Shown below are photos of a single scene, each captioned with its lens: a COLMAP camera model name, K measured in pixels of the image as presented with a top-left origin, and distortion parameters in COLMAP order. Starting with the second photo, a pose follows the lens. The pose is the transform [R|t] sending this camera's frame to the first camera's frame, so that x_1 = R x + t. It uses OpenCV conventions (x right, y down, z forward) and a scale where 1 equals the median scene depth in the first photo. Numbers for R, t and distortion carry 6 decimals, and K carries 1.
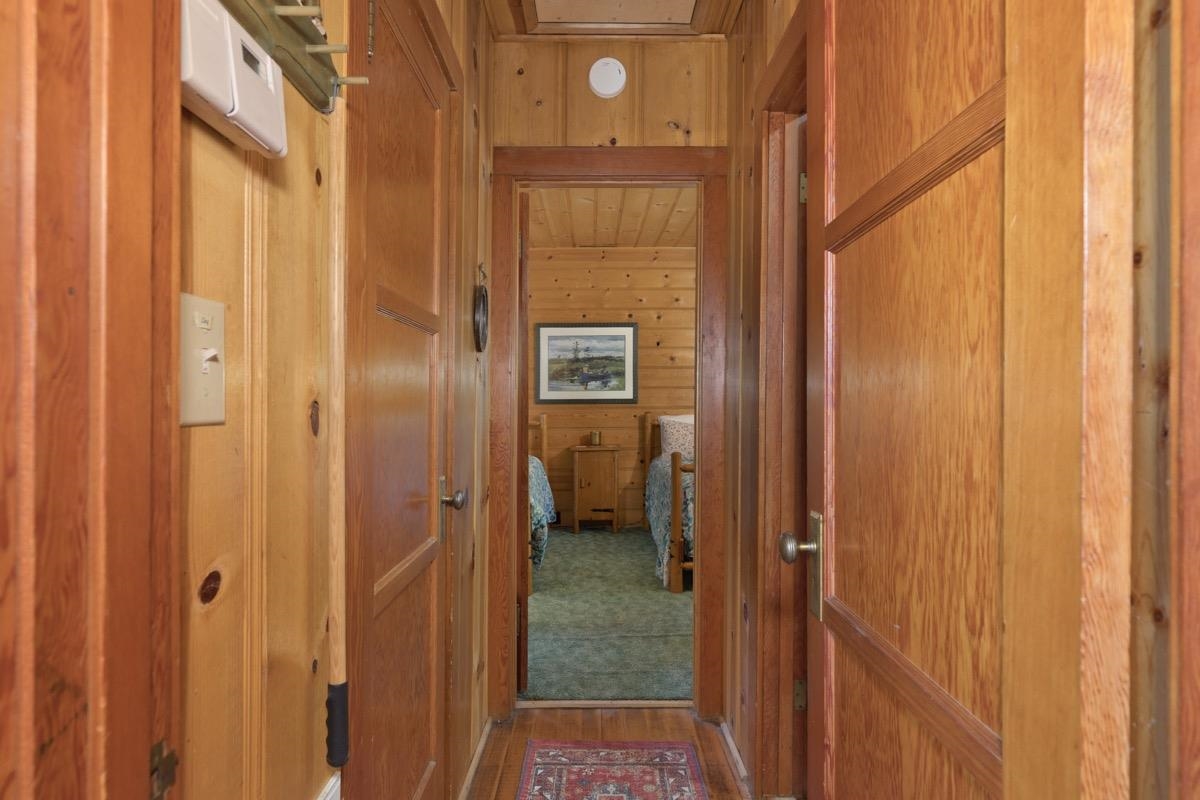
lens RADIAL K [[603.2, 0, 604.4], [0, 603.2, 404.1], [0, 0, 1]] dist [0.013024, -0.002330]
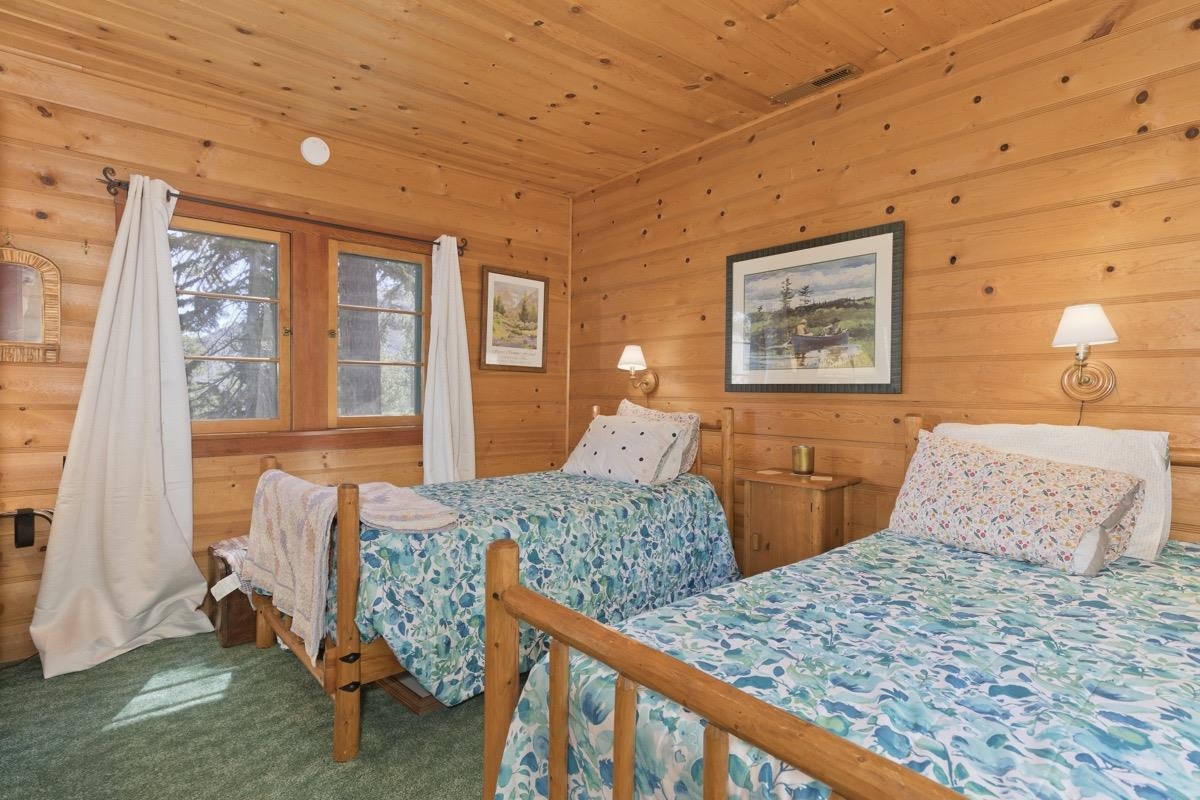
lens RADIAL K [[603.2, 0, 597.9], [0, 603.2, 394.3], [0, 0, 1]] dist [0.013024, -0.002330]
pose [[0.659134, 0.017256, -0.751828, 0.253918], [-0.008613, 0.999844, 0.015398, -0.005700], [0.751976, -0.003674, 0.659180, 0.509600]]
